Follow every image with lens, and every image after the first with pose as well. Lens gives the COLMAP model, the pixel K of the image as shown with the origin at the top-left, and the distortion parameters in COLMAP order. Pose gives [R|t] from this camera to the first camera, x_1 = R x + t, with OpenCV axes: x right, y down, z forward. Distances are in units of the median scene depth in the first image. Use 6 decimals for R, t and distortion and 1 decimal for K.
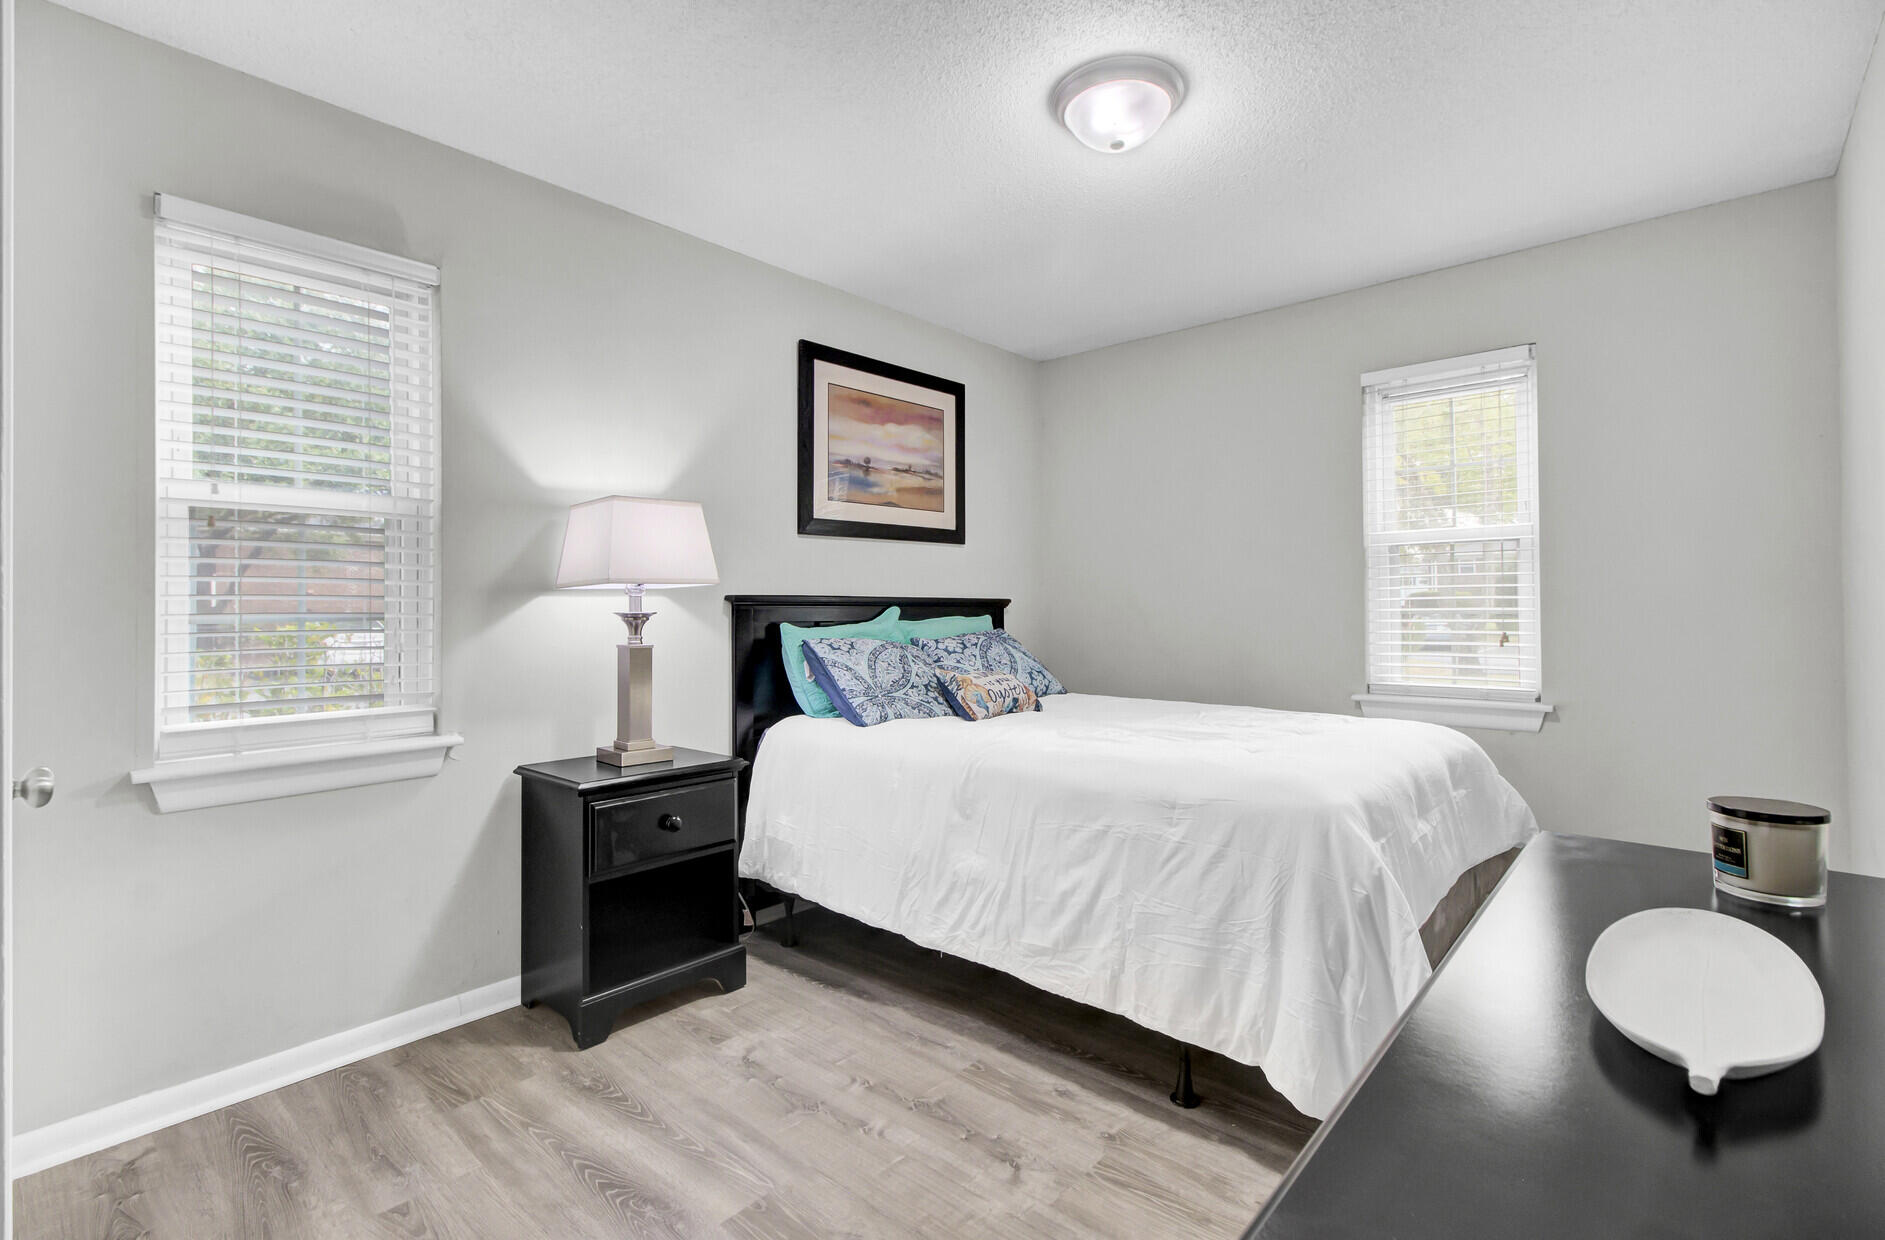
lens RADIAL K [[887.9, 0, 946.2], [0, 887.9, 581.6], [0, 0, 1]] dist [-0.002926, 0.010562]
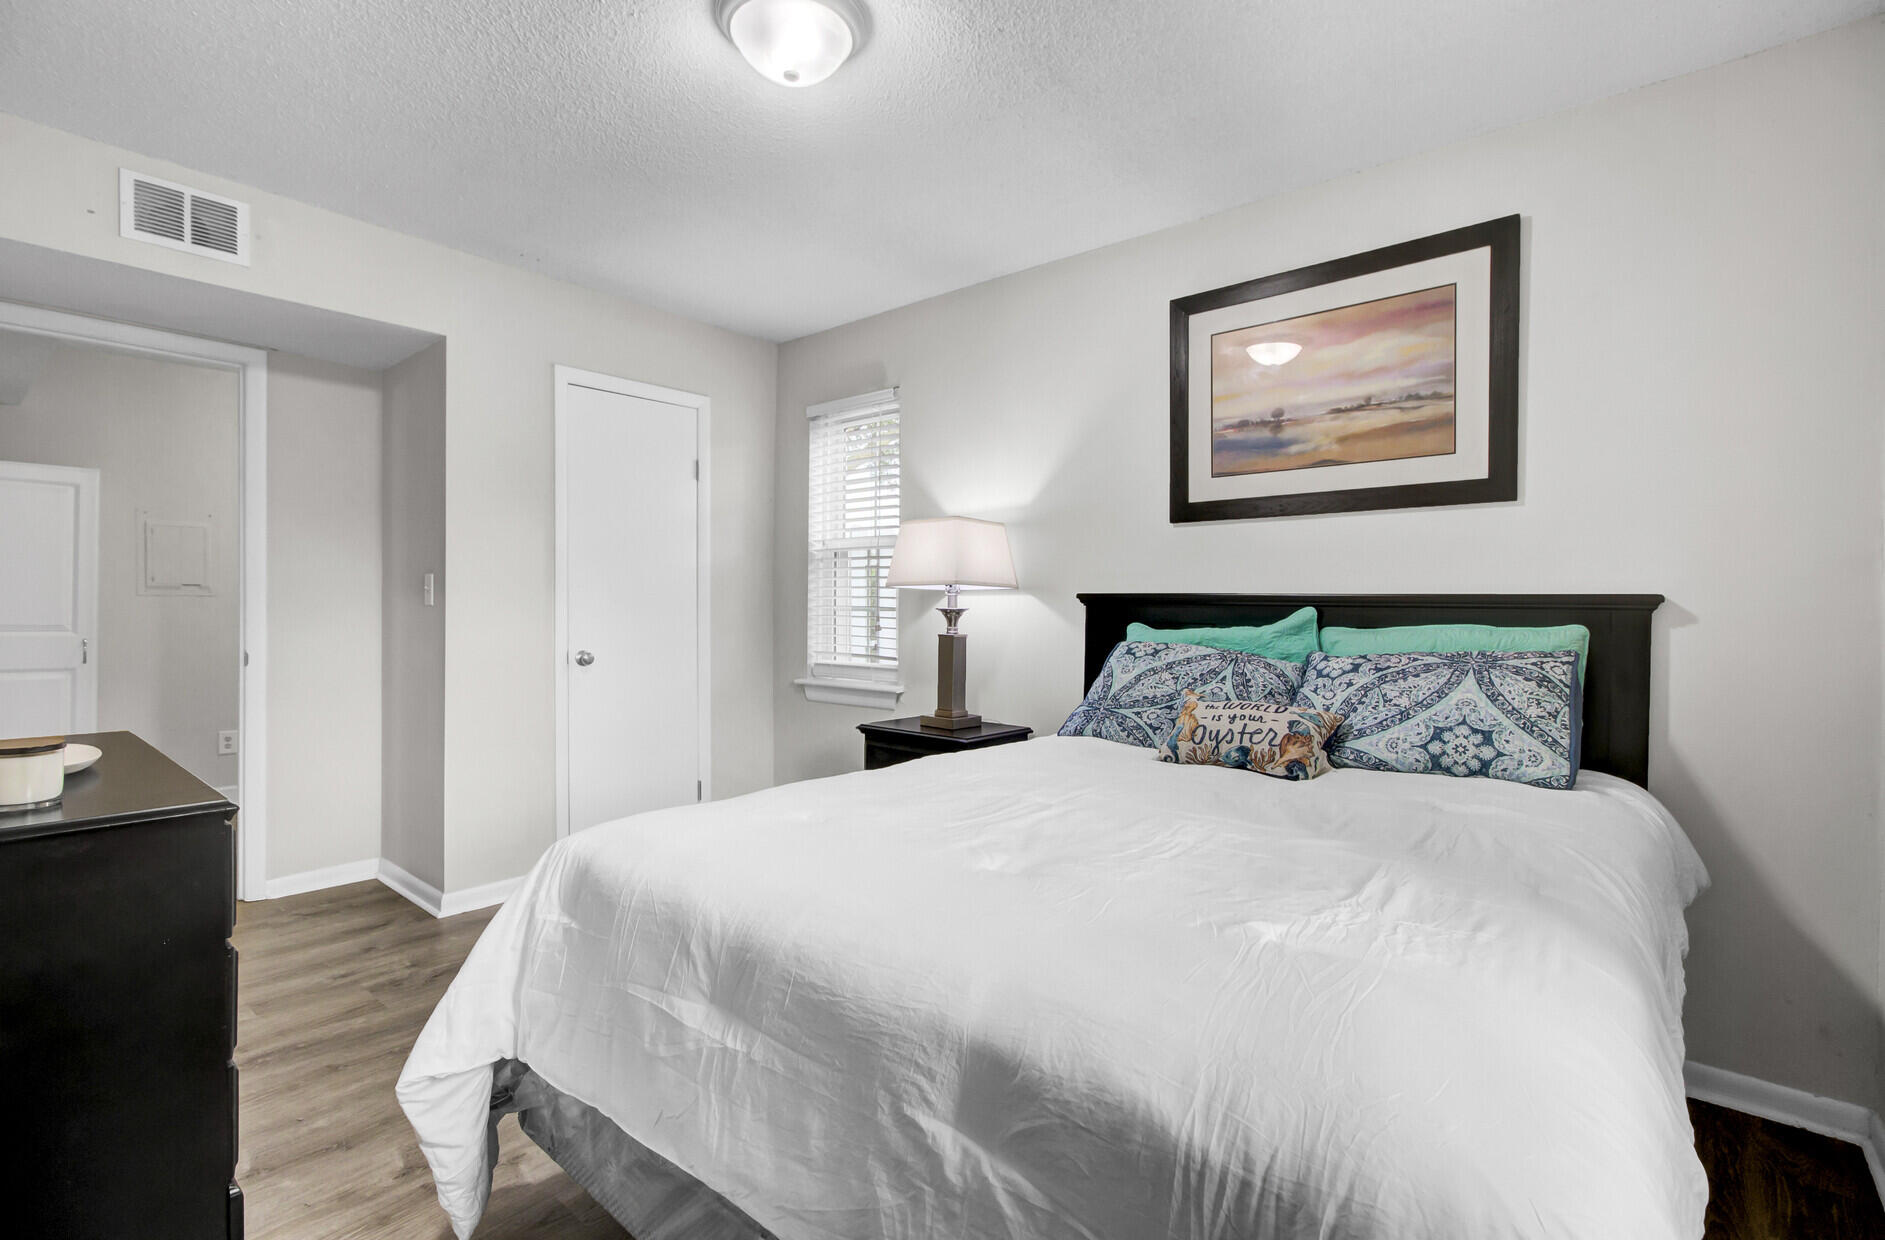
lens RADIAL K [[871.7, 0, 935.2], [0, 871.7, 614.0], [0, 0, 1]] dist [0.019468, 0.000629]
pose [[0.021892, 0.009906, -0.999711, 0.779712], [0.015348, 0.999830, 0.010243, 0.026183], [0.999643, -0.015568, 0.021736, 0.834976]]
